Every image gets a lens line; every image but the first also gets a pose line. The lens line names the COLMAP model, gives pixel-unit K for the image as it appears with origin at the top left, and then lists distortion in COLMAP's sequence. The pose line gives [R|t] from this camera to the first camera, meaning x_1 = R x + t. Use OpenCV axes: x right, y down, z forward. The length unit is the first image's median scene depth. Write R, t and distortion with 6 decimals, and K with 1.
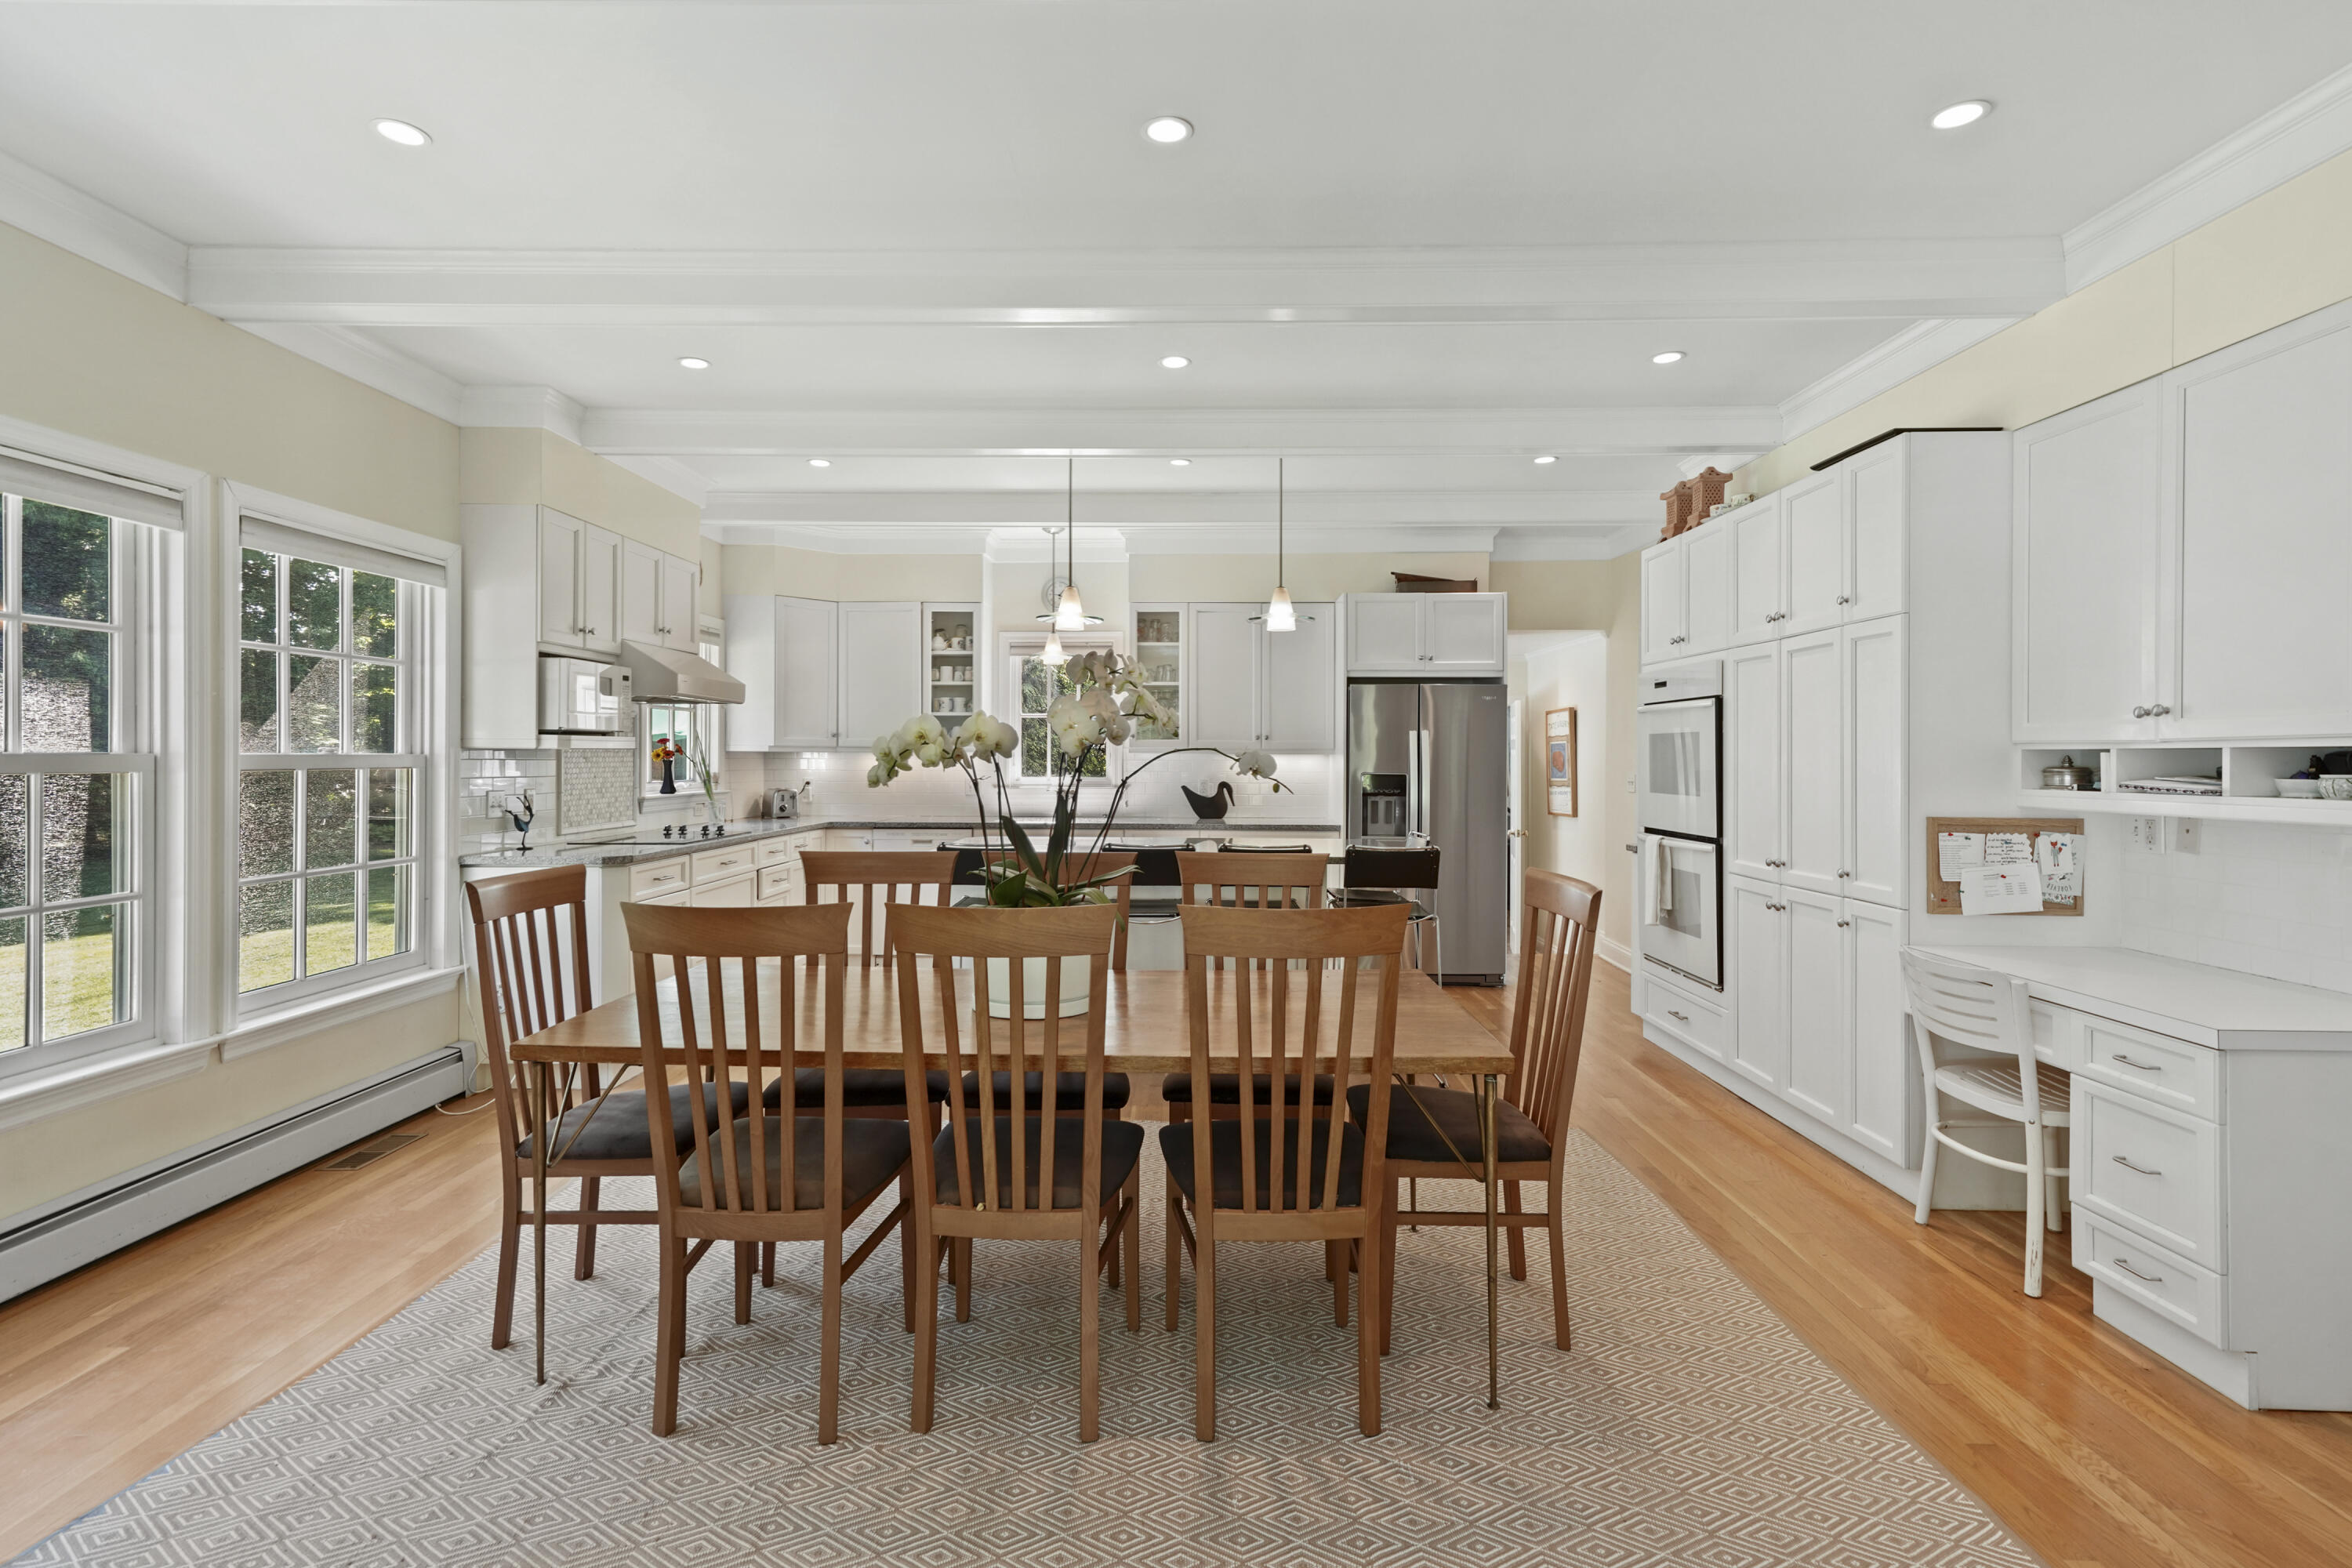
lens RADIAL K [[1140.2, 0, 1175.5], [0, 1140.2, 746.8], [0, 0, 1]] dist [0.001329, 0.000277]
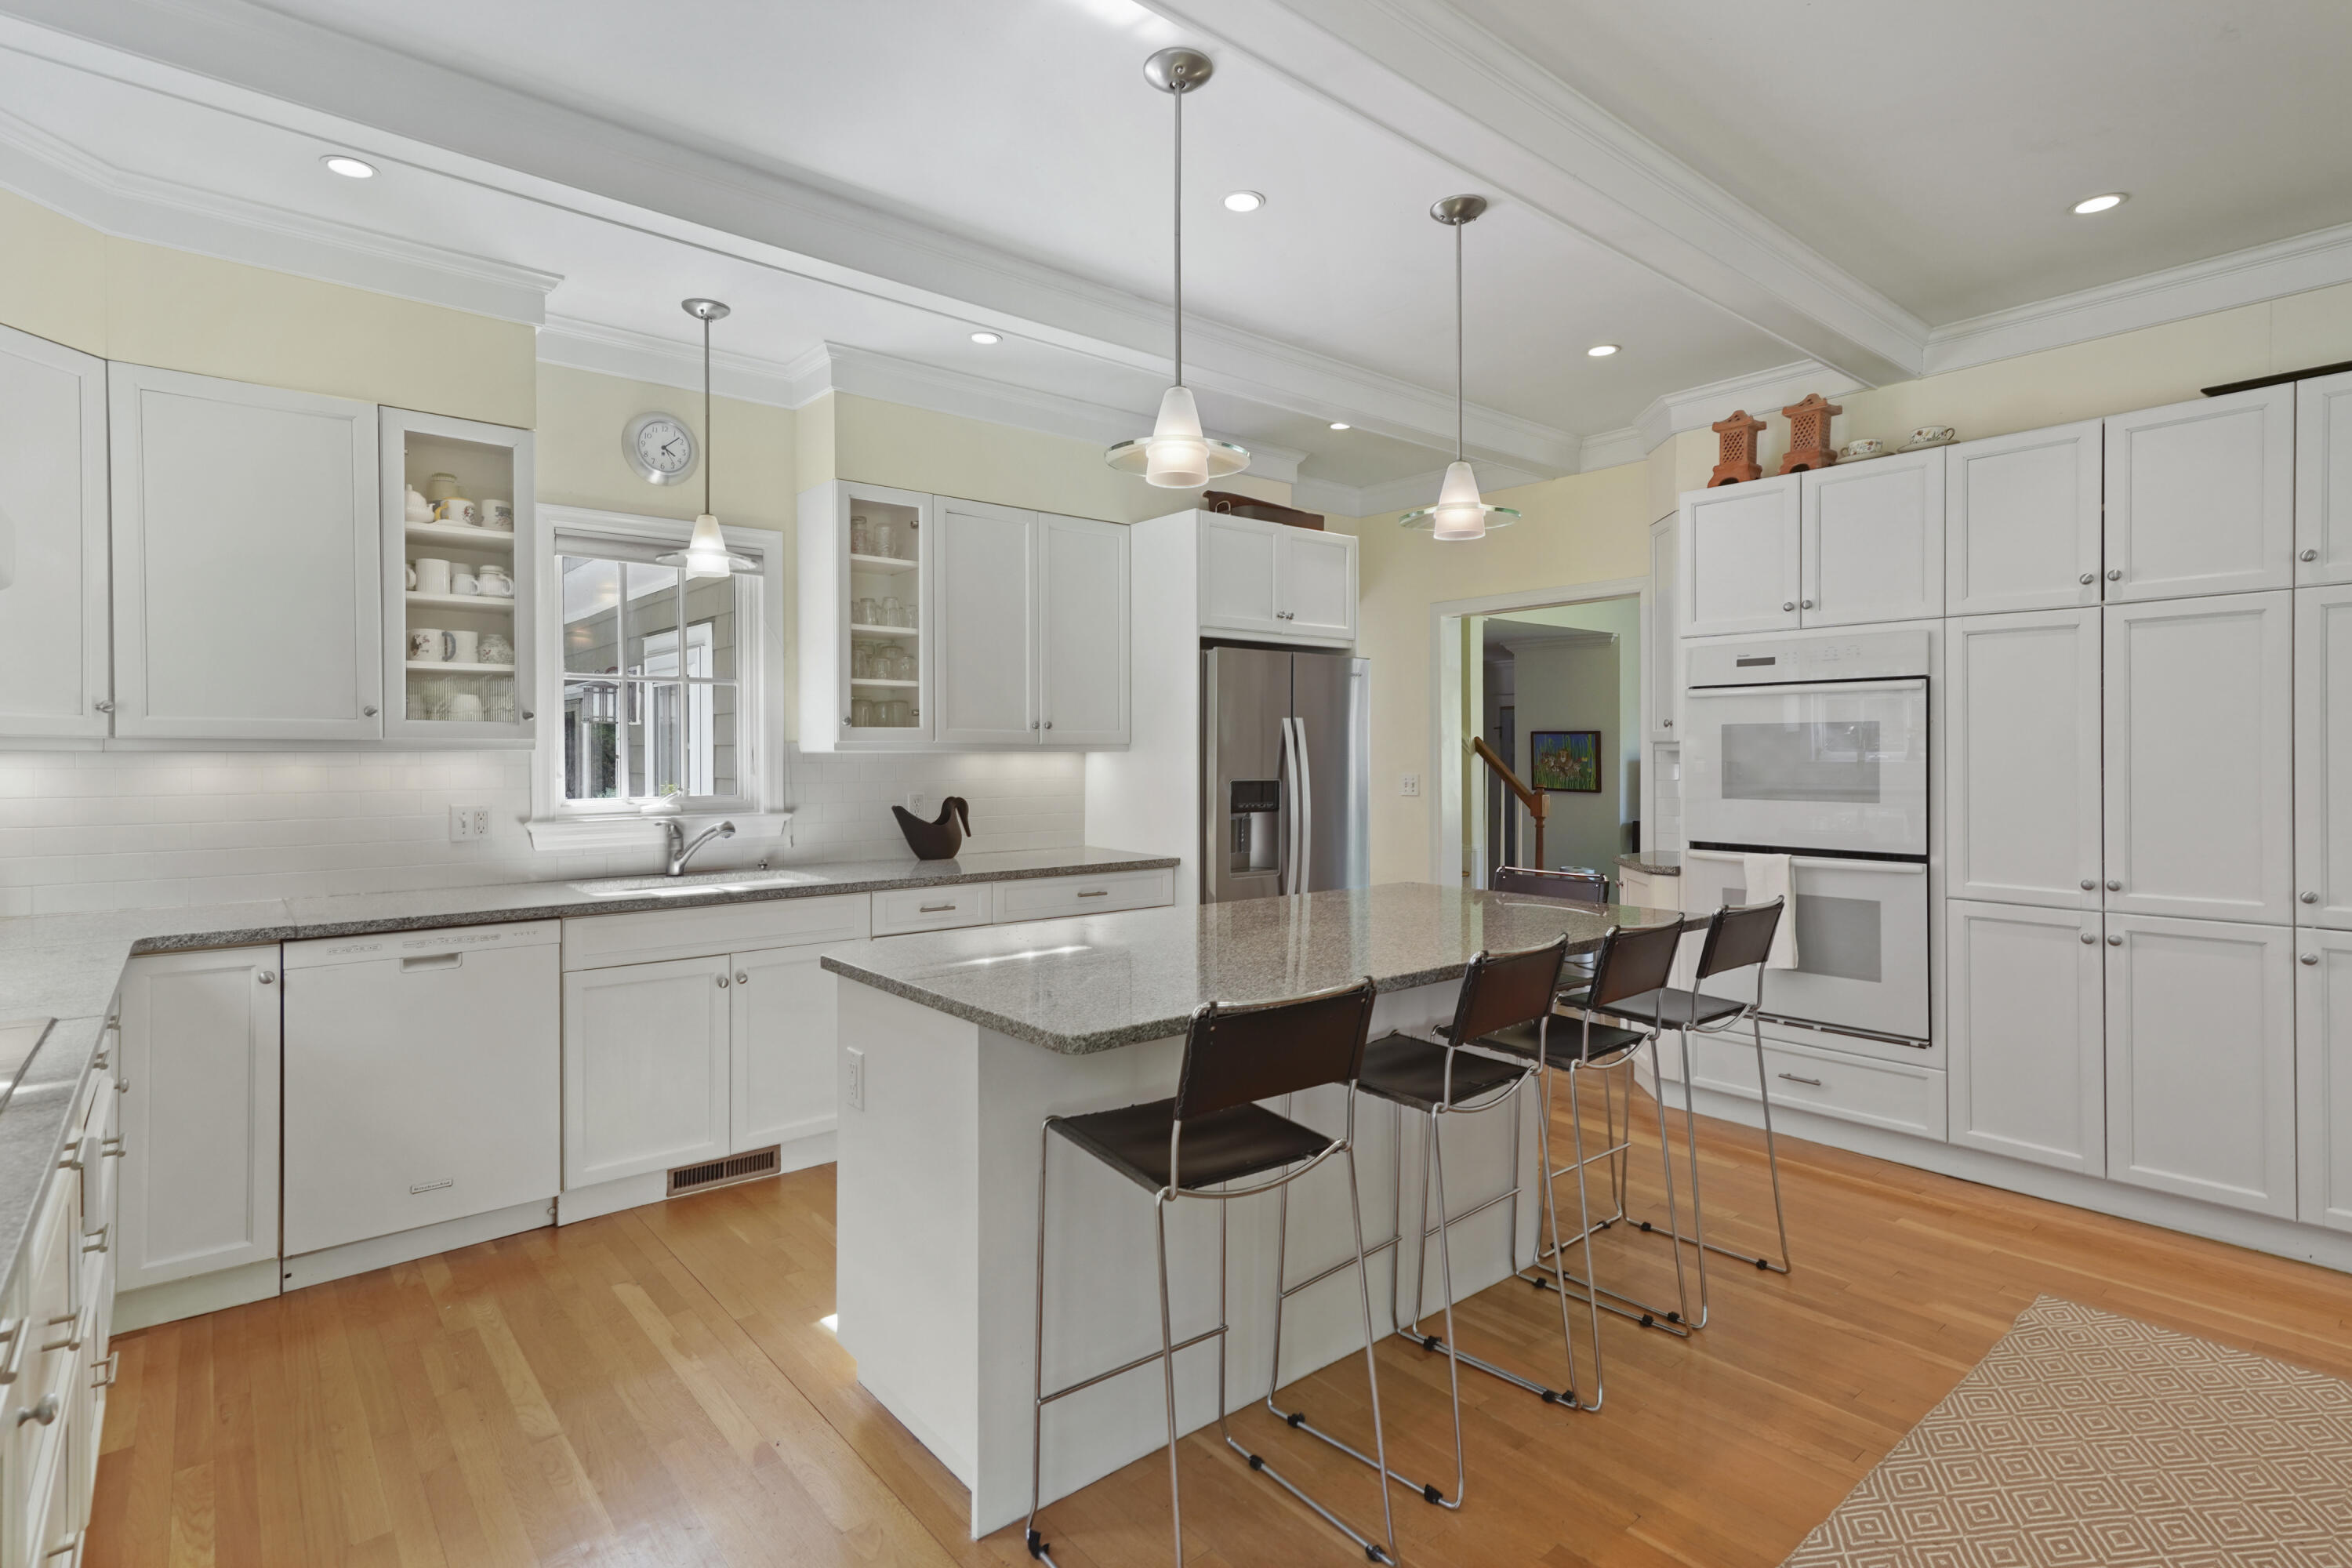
lens RADIAL K [[1140.2, 0, 1175.5], [0, 1140.2, 746.8], [0, 0, 1]] dist [0.001329, 0.000277]
pose [[0.750565, -0.005154, 0.660777, -0.298825], [0.000719, 0.999975, 0.006983, -0.000755], [-0.660797, -0.004765, 0.750550, 0.508387]]
